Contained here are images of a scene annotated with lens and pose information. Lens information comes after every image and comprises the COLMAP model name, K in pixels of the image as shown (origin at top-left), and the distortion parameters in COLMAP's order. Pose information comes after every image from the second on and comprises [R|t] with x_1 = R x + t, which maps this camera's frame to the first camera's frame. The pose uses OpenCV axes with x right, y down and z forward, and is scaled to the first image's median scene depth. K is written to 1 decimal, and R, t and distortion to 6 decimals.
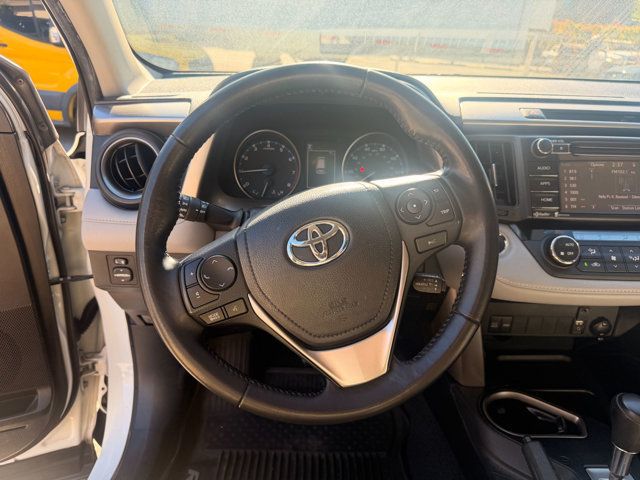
lens RADIAL K [[457.0, 0, 315.4], [0, 457.0, 249.3], [0, 0, 1]] dist [0.049902, -0.057578]
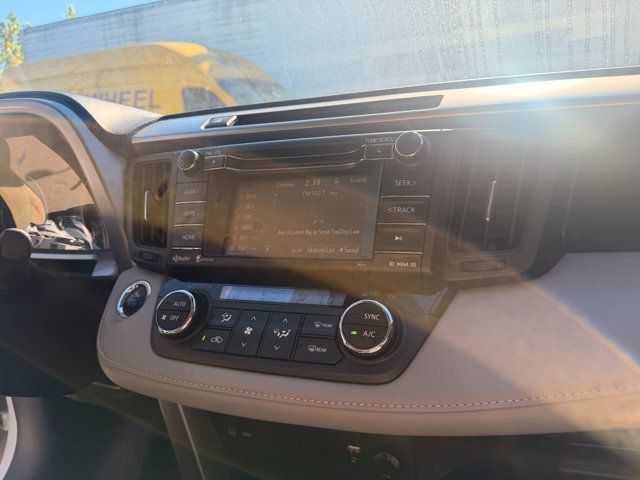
lens RADIAL K [[457.0, 0, 322.4], [0, 457.0, 242.4], [0, 0, 1]] dist [0.049902, -0.057578]
pose [[0.917711, -0.014428, -0.396987, 0.794824], [-0.067145, 0.979328, -0.190810, 0.011635], [0.391533, 0.201764, 0.897771, 0.406277]]
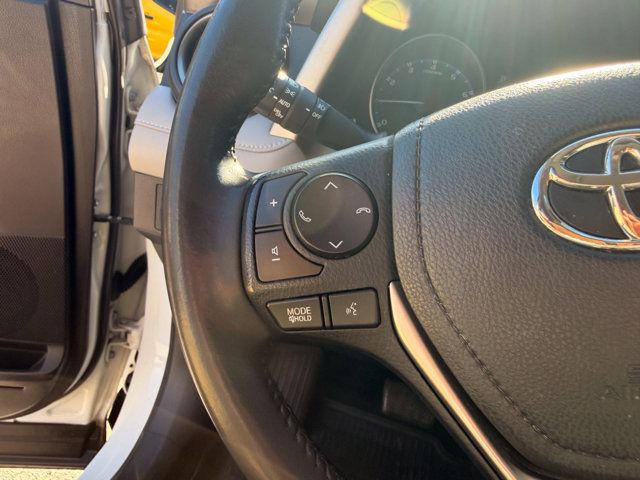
lens RADIAL K [[457.0, 0, 291.8], [0, 457.0, 240.6], [0, 0, 1]] dist [0.049902, -0.057578]
pose [[0.950013, 0.226508, -0.214870, -0.097491], [-0.236956, 0.971228, -0.023829, 0.059154], [0.203290, 0.073553, 0.976352, 0.373316]]
